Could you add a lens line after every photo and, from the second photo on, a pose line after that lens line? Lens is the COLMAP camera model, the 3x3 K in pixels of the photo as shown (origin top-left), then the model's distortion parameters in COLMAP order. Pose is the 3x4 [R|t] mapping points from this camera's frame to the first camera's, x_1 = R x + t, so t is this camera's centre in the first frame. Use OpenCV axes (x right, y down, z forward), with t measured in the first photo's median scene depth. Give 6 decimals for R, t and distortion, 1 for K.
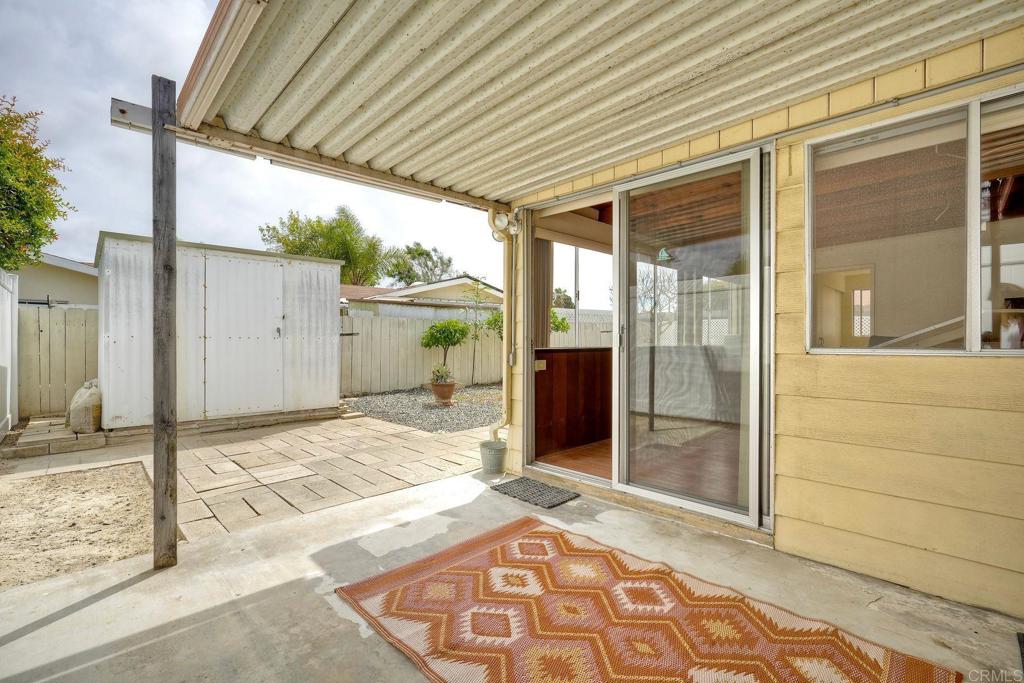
lens RADIAL K [[463.0, 0, 507.1], [0, 463.0, 338.5], [0, 0, 1]] dist [-0.000493, 0.000033]
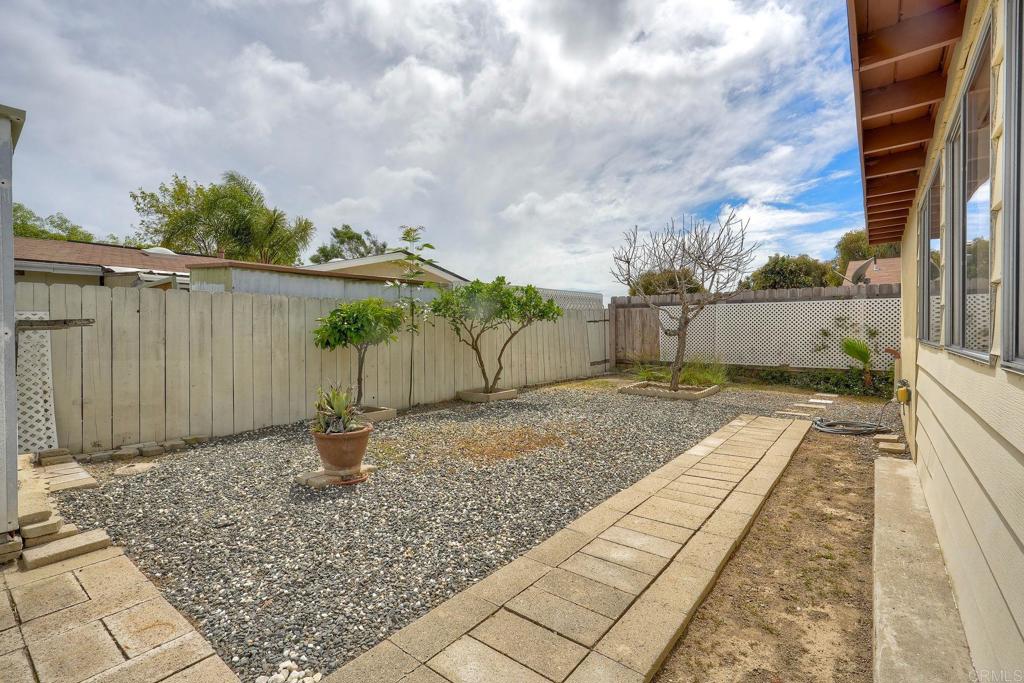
lens RADIAL K [[463.0, 0, 507.1], [0, 463.0, 338.5], [0, 0, 1]] dist [-0.000493, 0.000033]
pose [[0.991858, -0.013904, 0.126588, -0.024103], [0.012168, 0.999821, 0.014473, 0.001676], [-0.126766, -0.012815, 0.991850, 0.379390]]
